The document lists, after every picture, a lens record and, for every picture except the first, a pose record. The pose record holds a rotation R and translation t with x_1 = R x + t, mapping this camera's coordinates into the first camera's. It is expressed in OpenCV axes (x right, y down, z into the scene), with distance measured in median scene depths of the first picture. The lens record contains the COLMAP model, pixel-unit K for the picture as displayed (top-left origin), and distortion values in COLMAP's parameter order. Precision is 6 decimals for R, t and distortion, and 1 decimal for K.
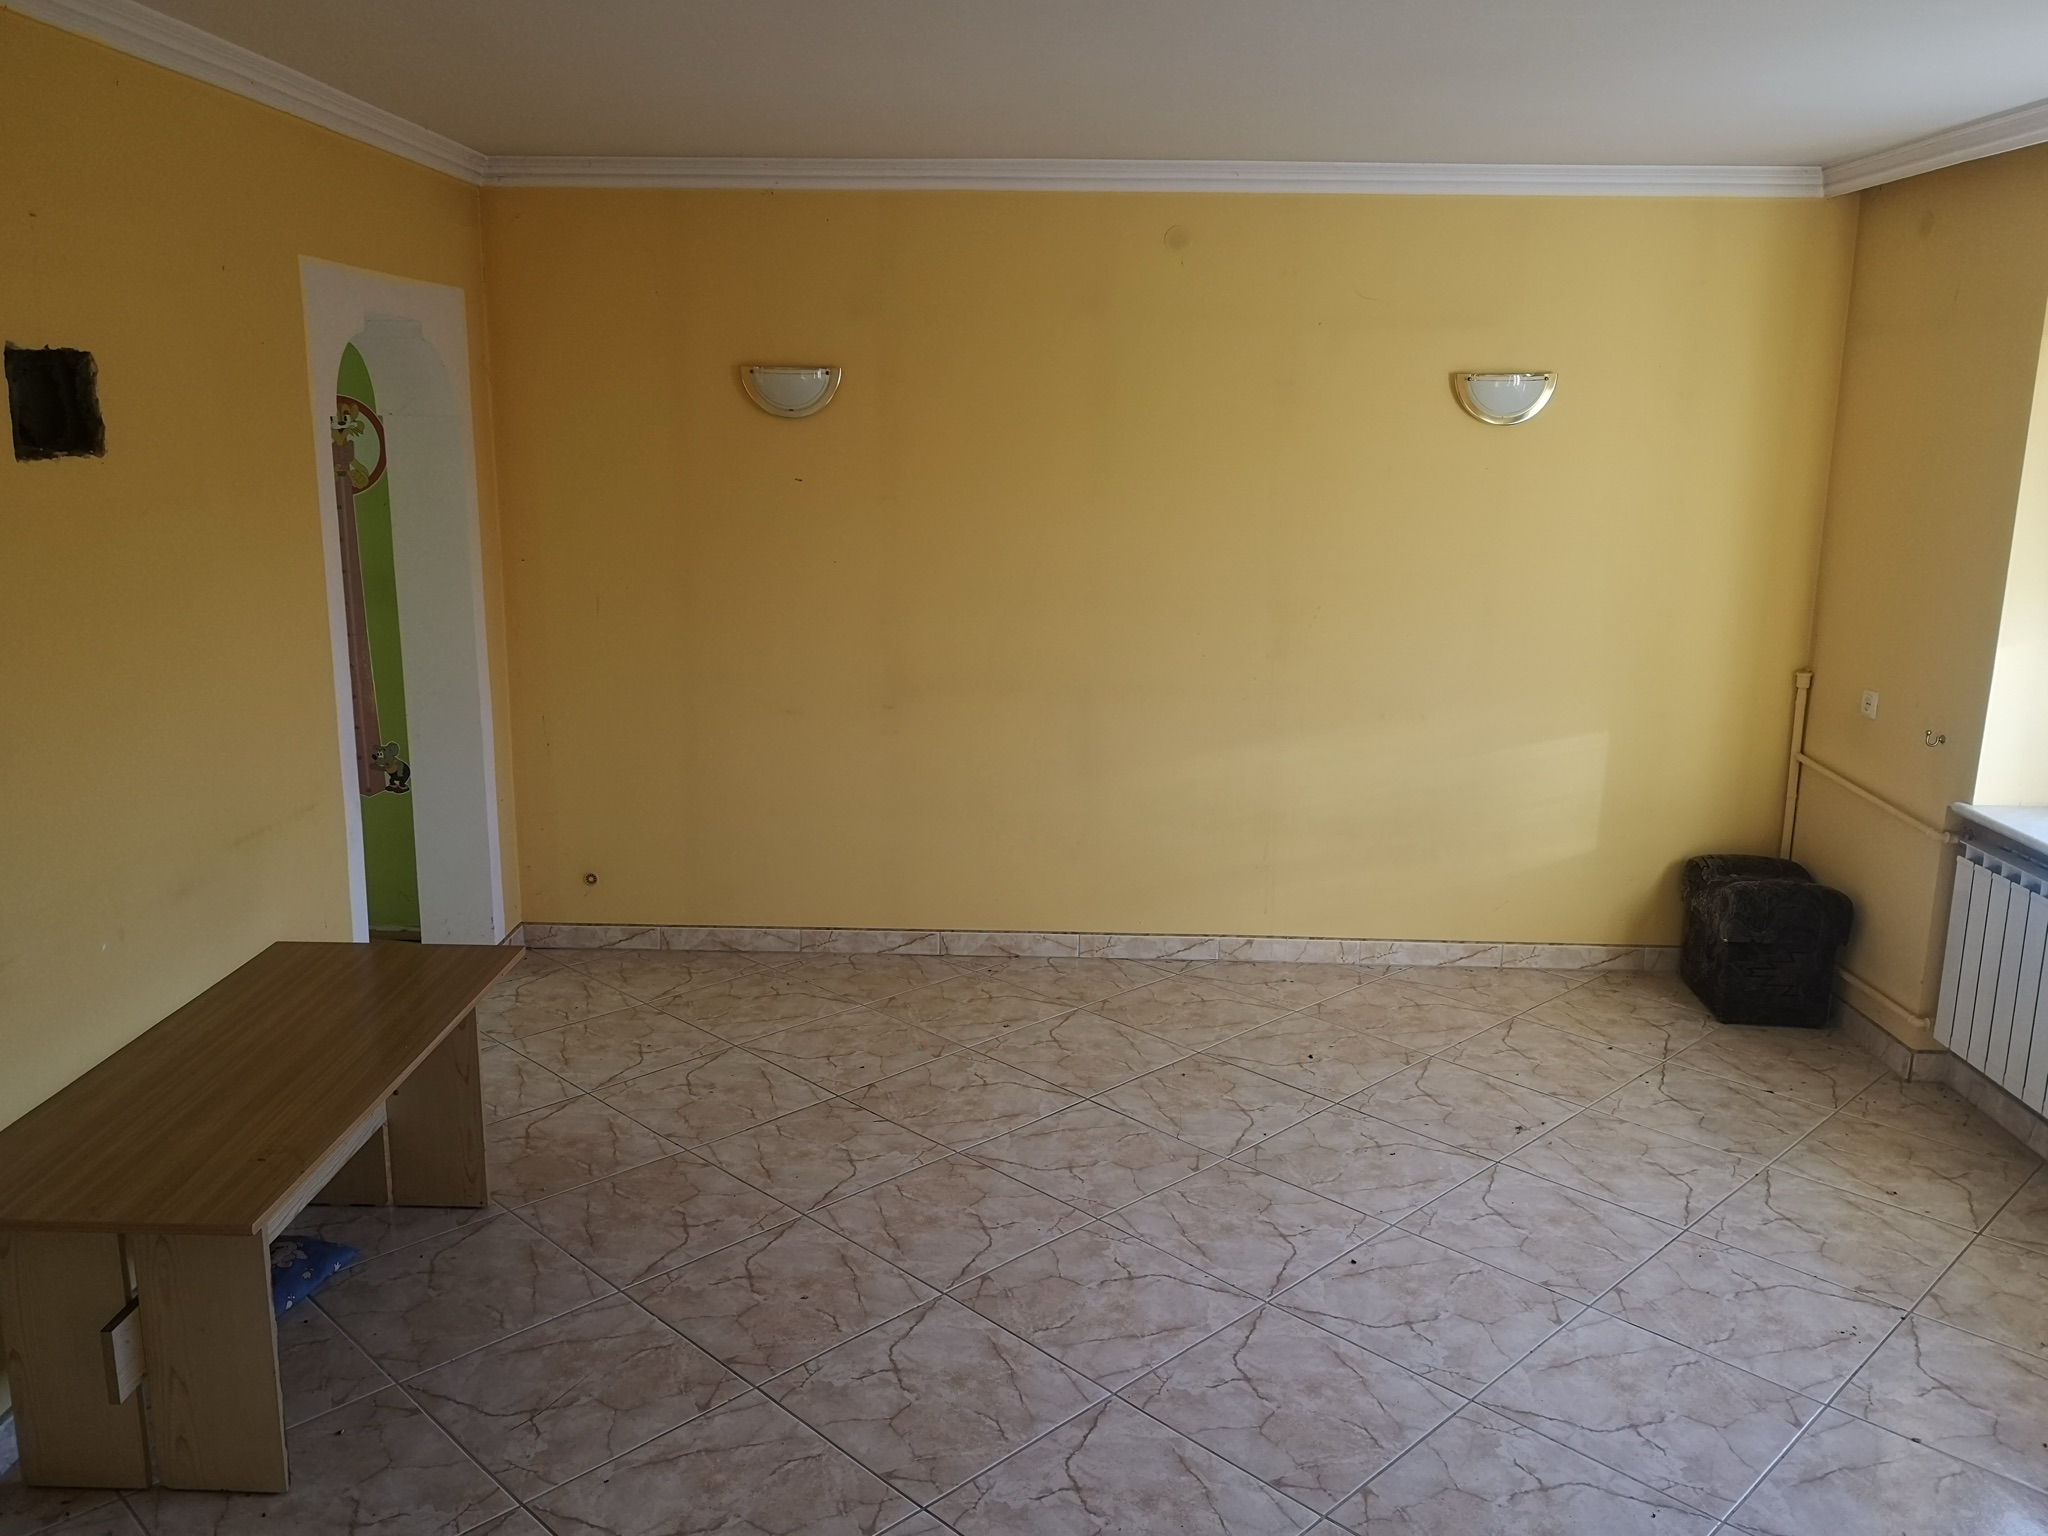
lens RADIAL K [[1622.2, 0, 1024.0], [0, 1622.2, 768.0], [0, 0, 1]] dist [0.077670, -0.140660]
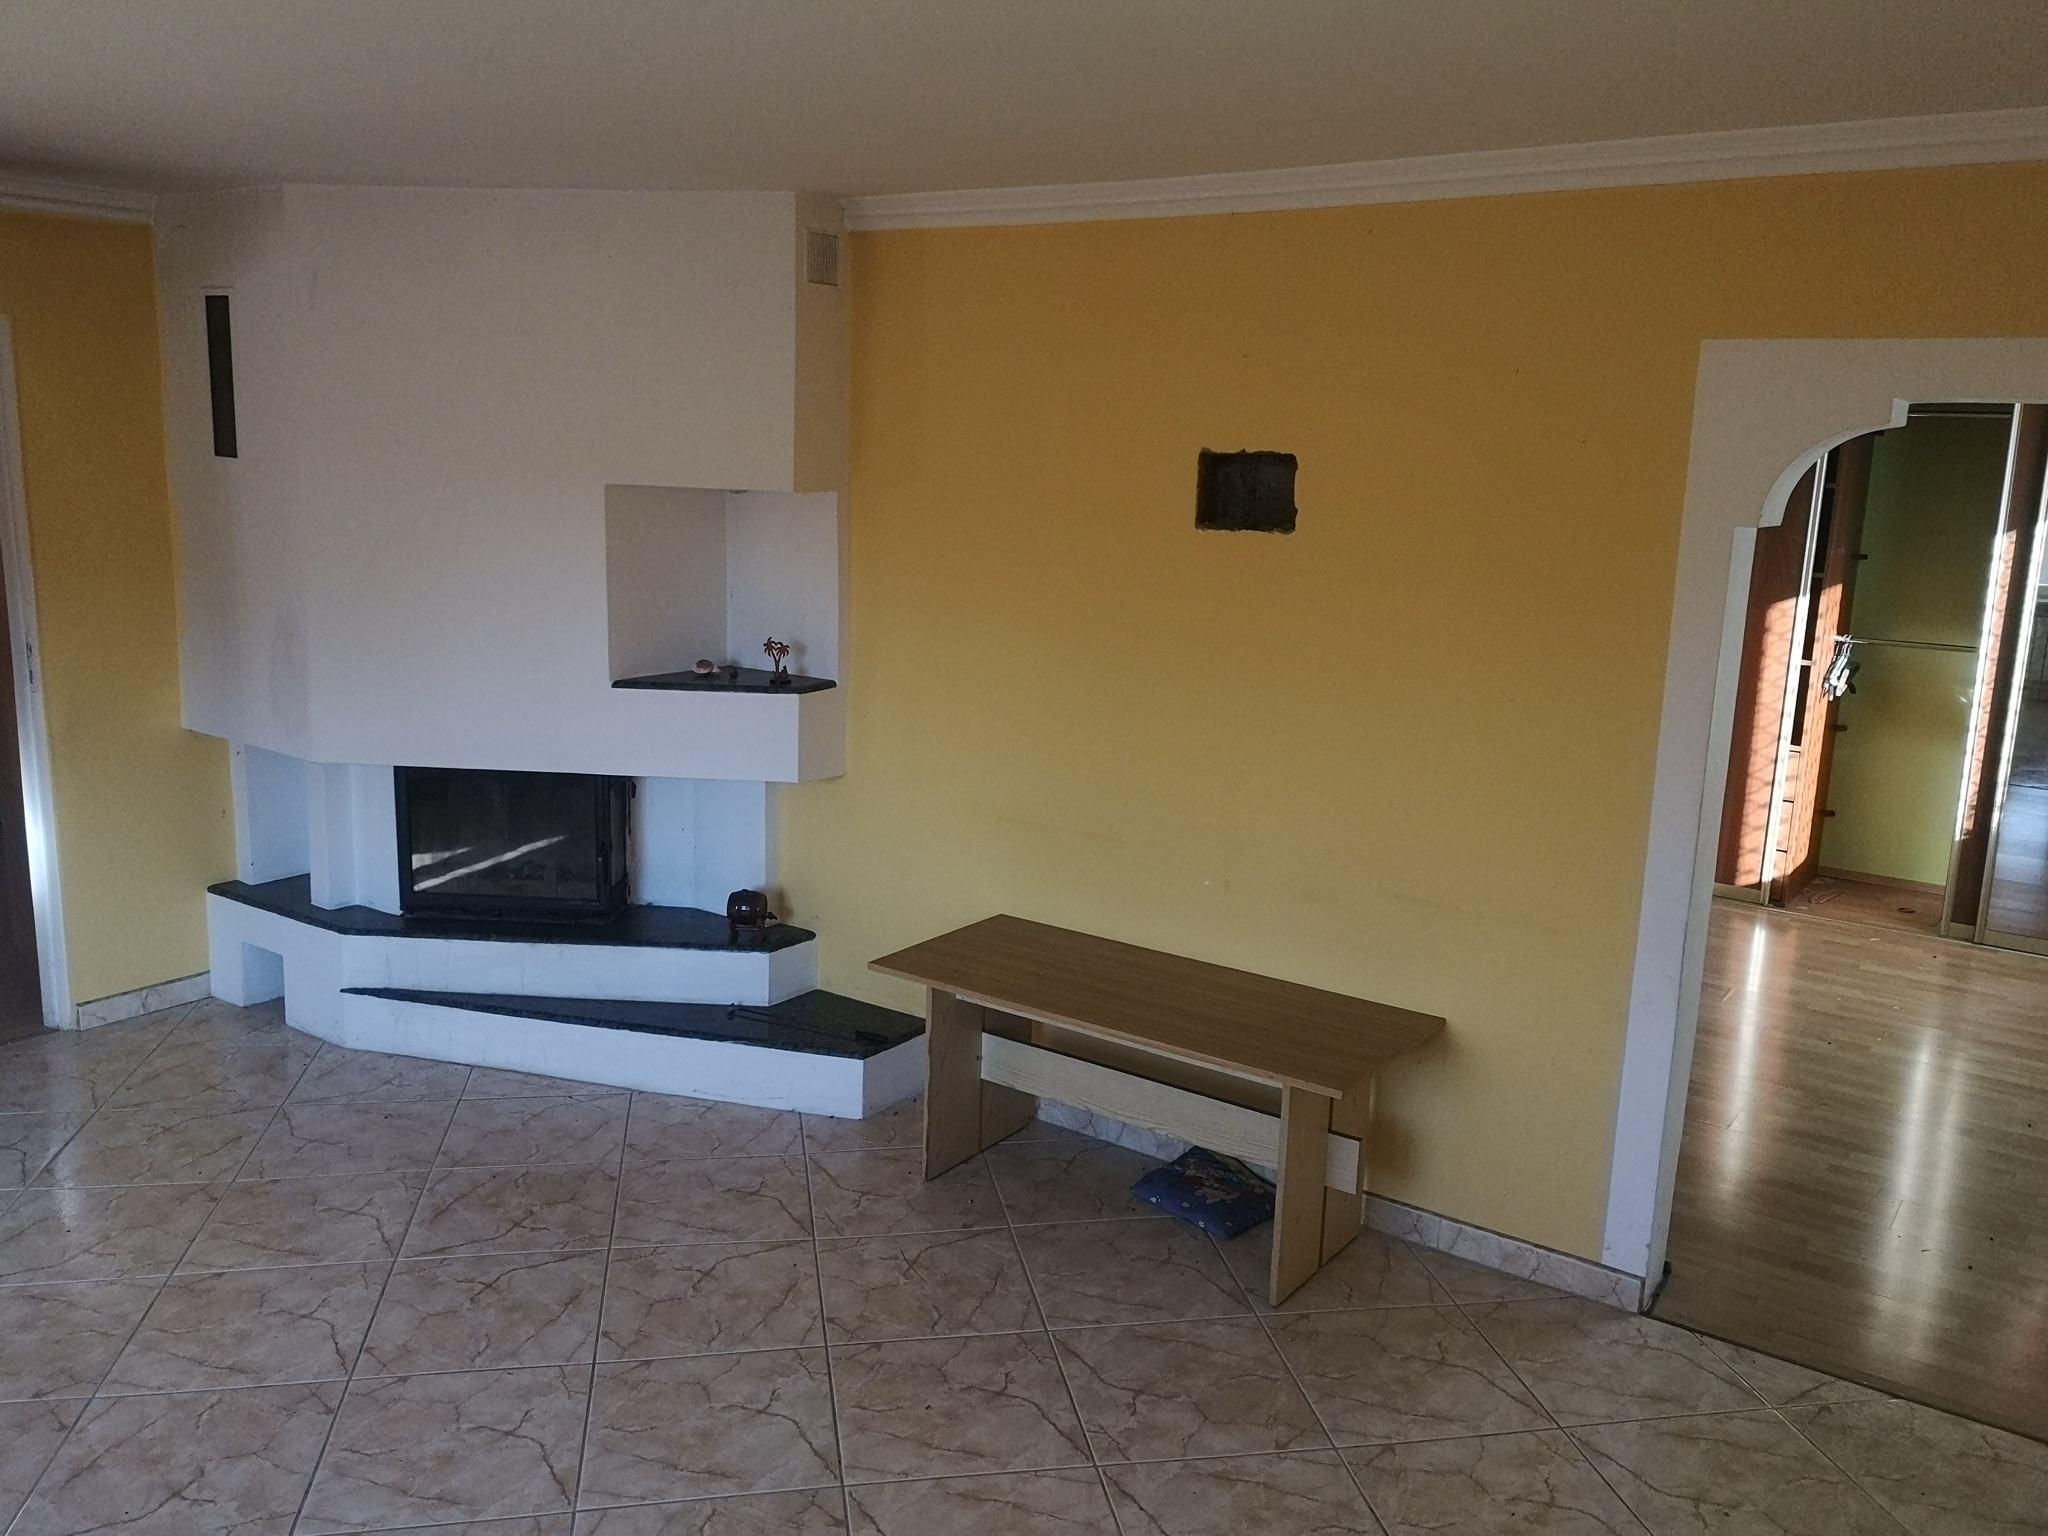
lens RADIAL K [[1622.2, 0, 1024.0], [0, 1622.2, 768.0], [0, 0, 1]] dist [0.077670, -0.140660]
pose [[-0.564738, 0.133076, -0.814470, 0.582028], [-0.211939, 0.930427, 0.298977, -0.333954], [0.797592, 0.341462, -0.497244, 1.428816]]
